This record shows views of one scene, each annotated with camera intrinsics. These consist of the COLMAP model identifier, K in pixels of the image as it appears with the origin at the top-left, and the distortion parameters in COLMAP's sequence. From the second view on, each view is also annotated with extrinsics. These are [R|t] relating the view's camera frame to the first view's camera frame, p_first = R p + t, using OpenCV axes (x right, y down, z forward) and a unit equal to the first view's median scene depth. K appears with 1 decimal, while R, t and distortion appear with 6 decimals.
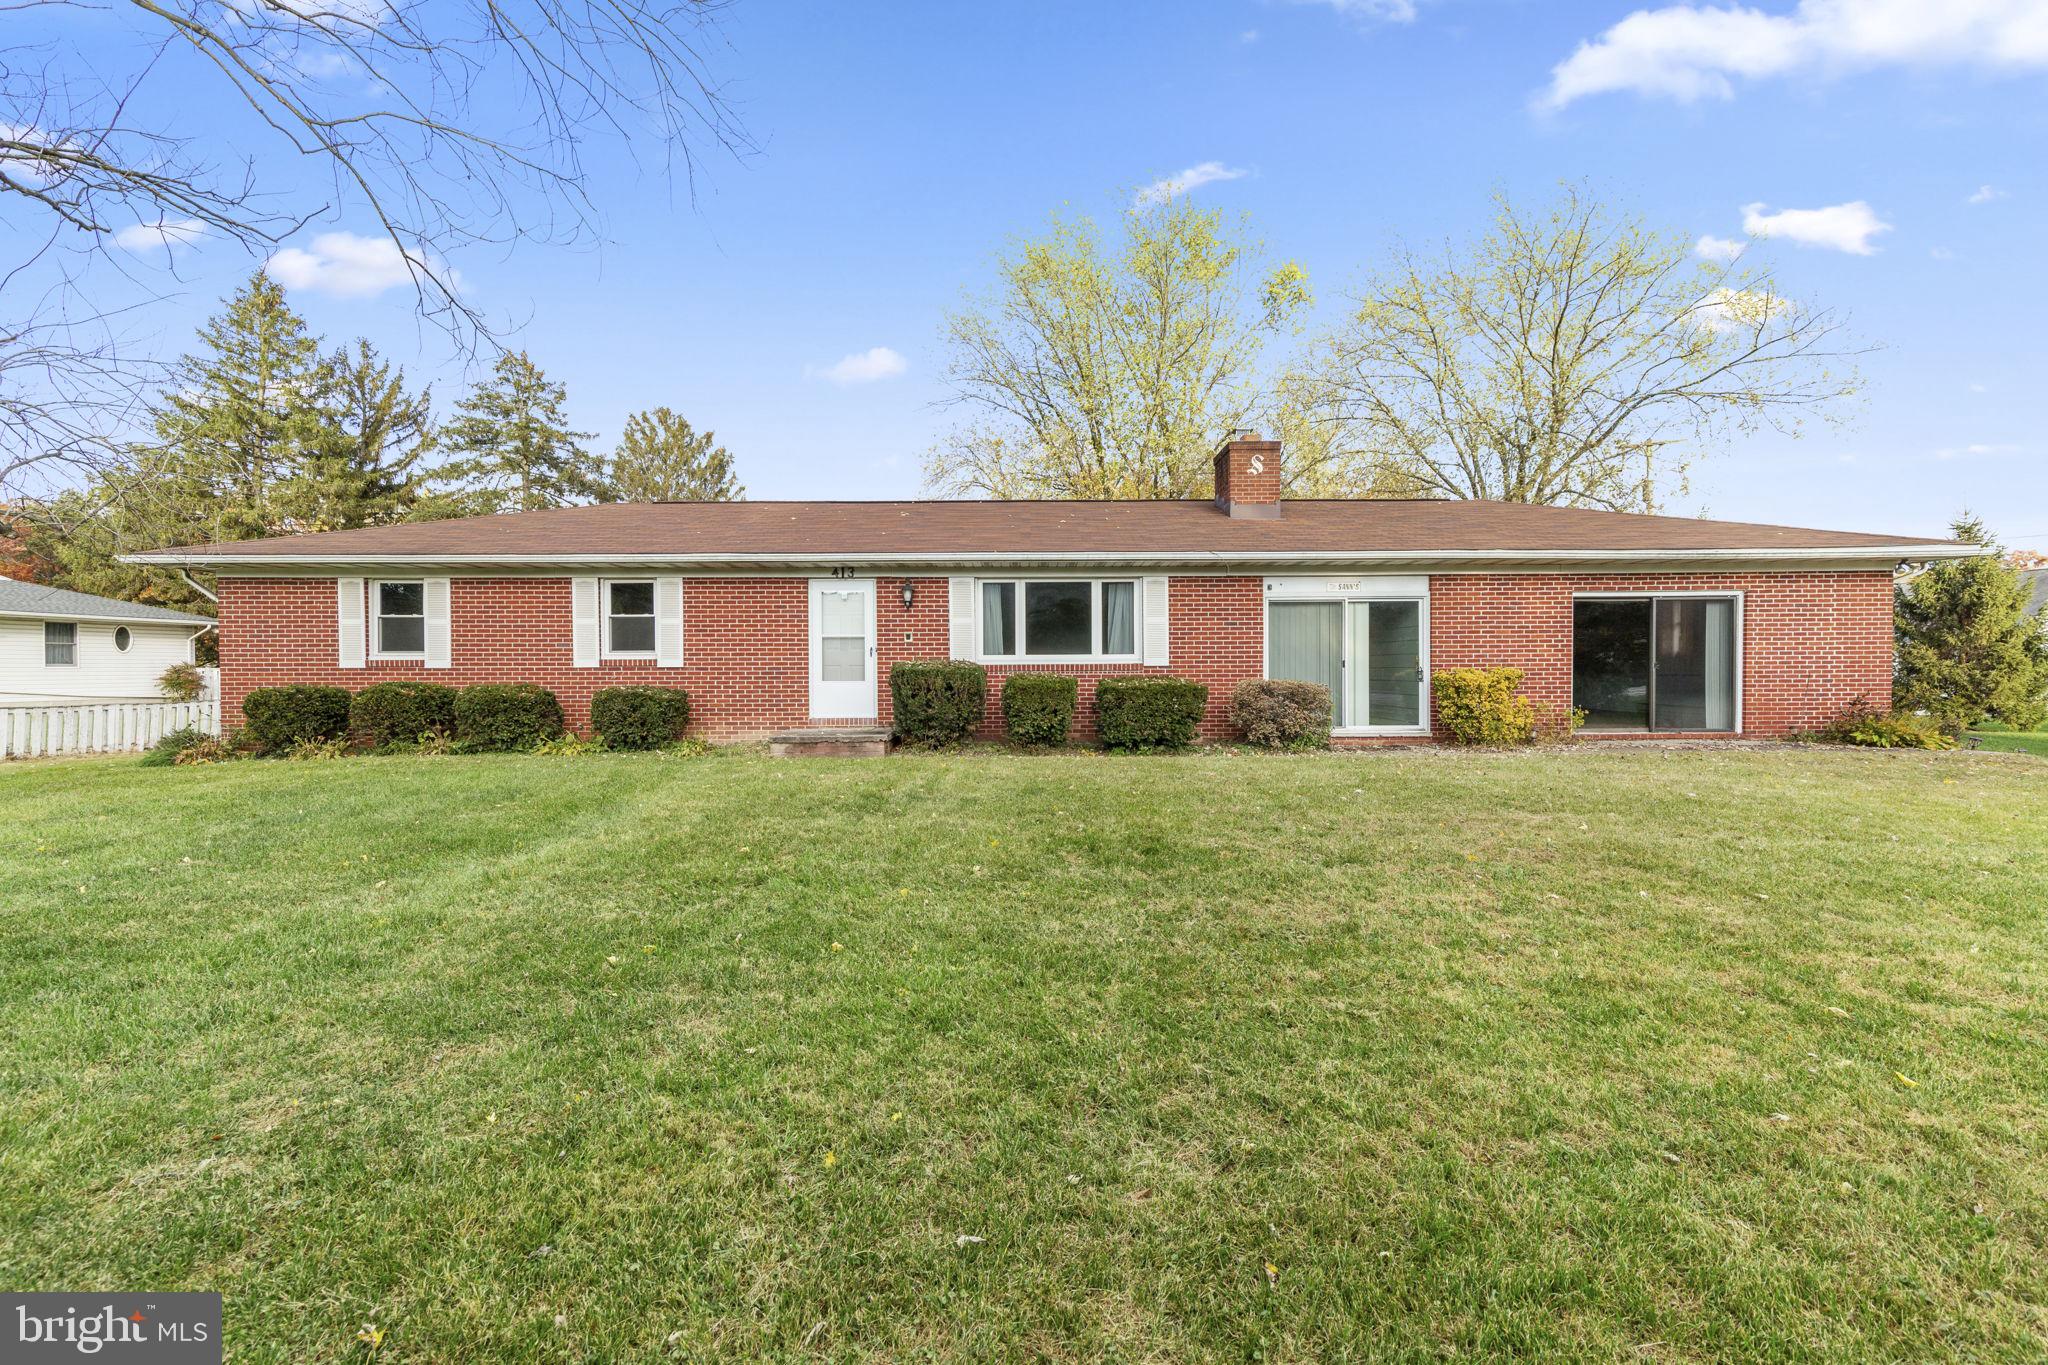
lens RADIAL K [[963.5, 0, 1036.7], [0, 963.5, 648.6], [0, 0, 1]] dist [0.011236, 0.000181]
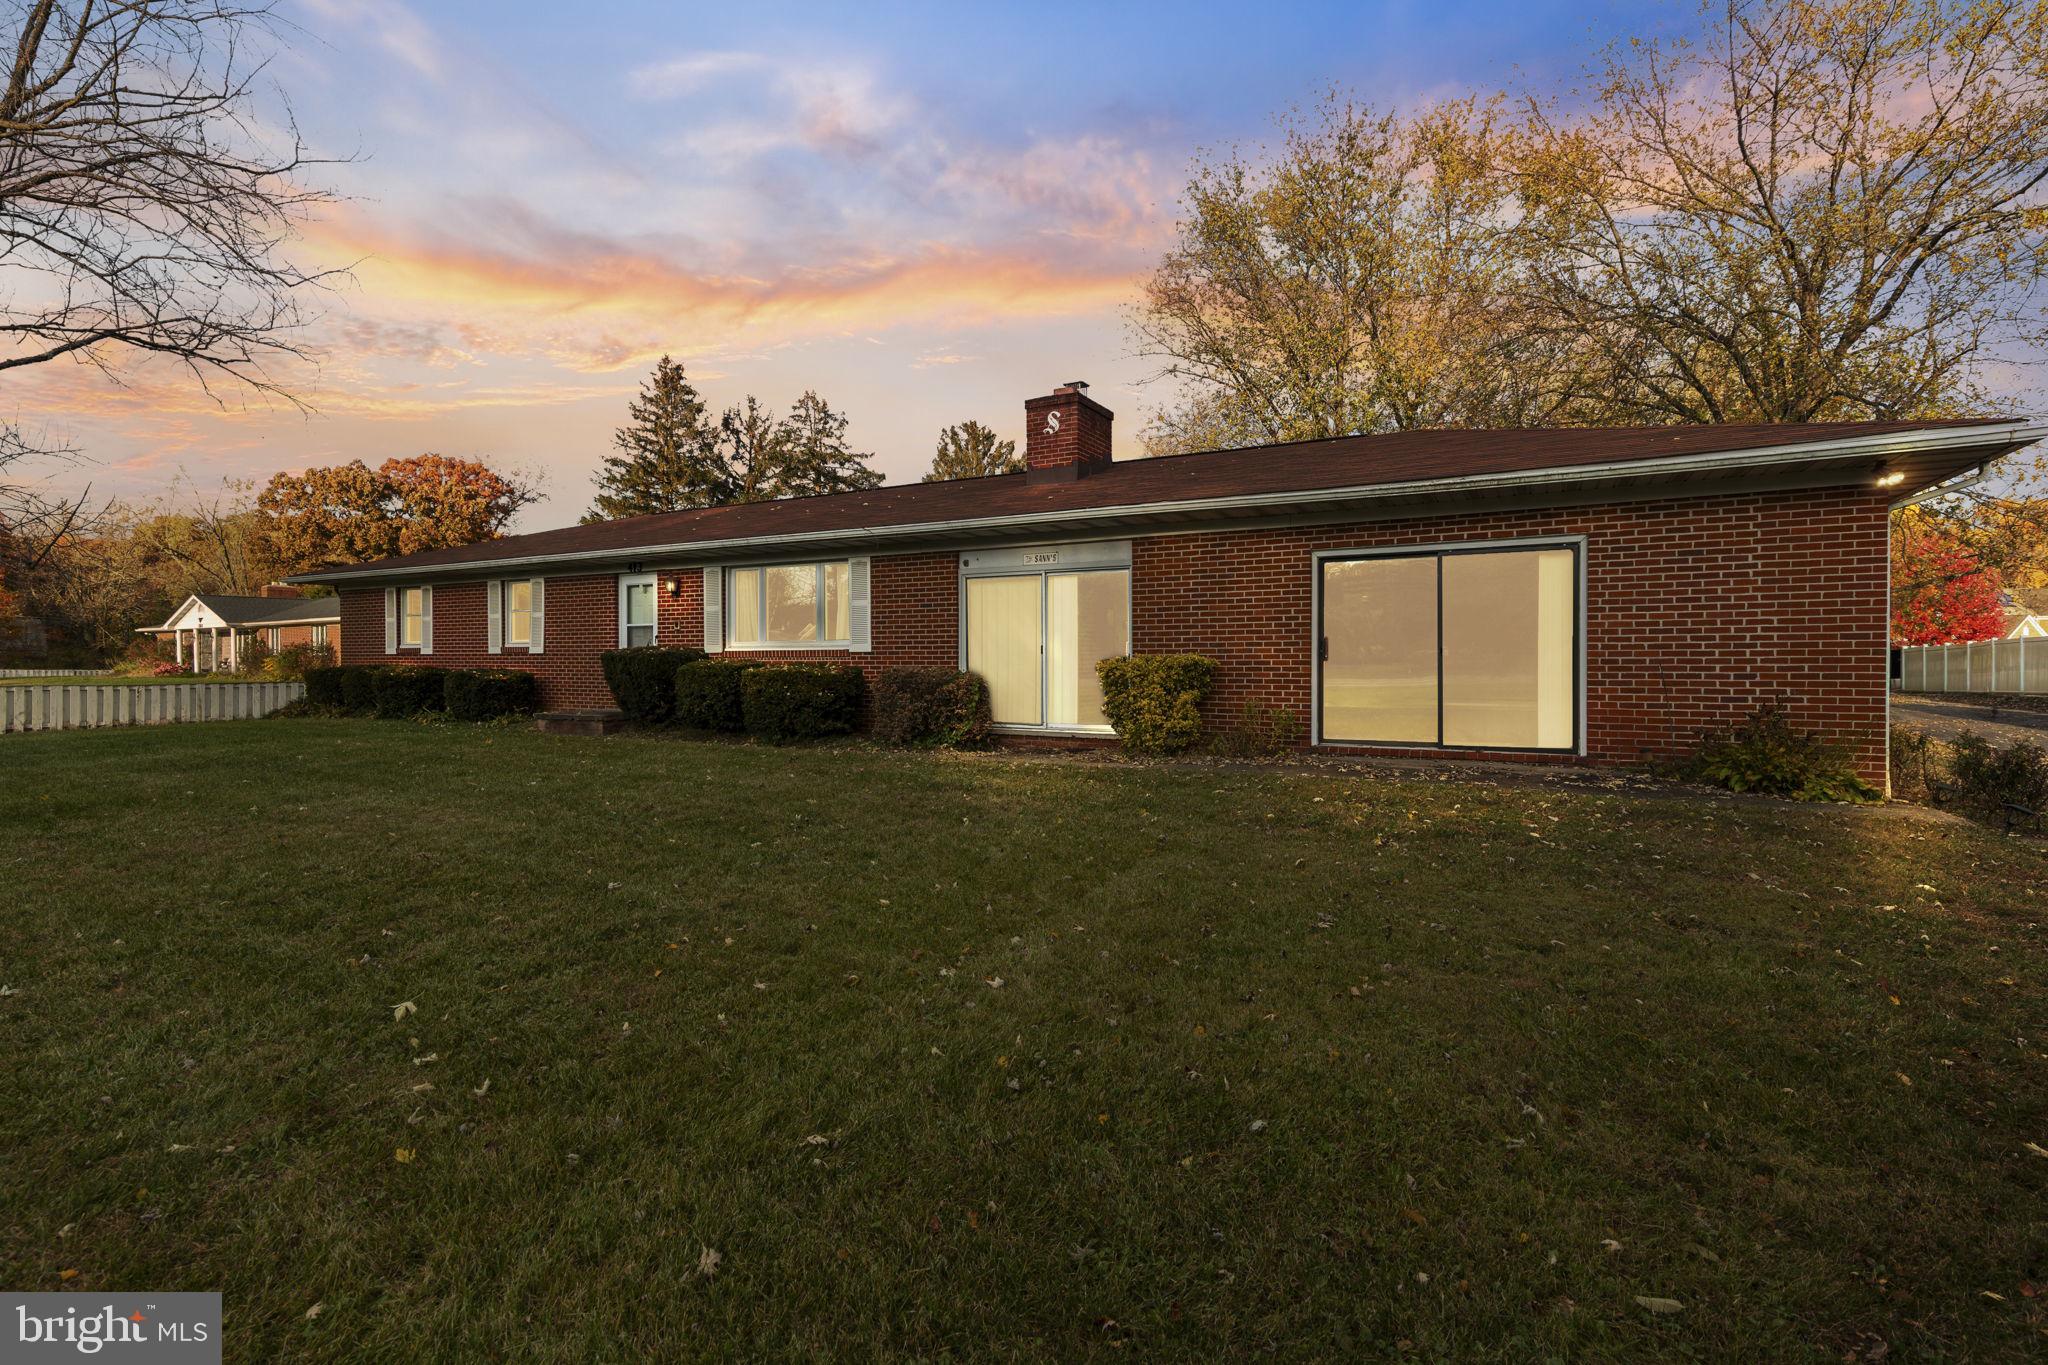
lens RADIAL K [[963.5, 0, 1036.7], [0, 963.5, 648.6], [0, 0, 1]] dist [0.011236, 0.000181]
pose [[0.869382, -0.002207, -0.494136, 0.728335], [0.006211, 0.999960, 0.006461, 0.009307], [0.494102, -0.008686, 0.869360, 0.264333]]
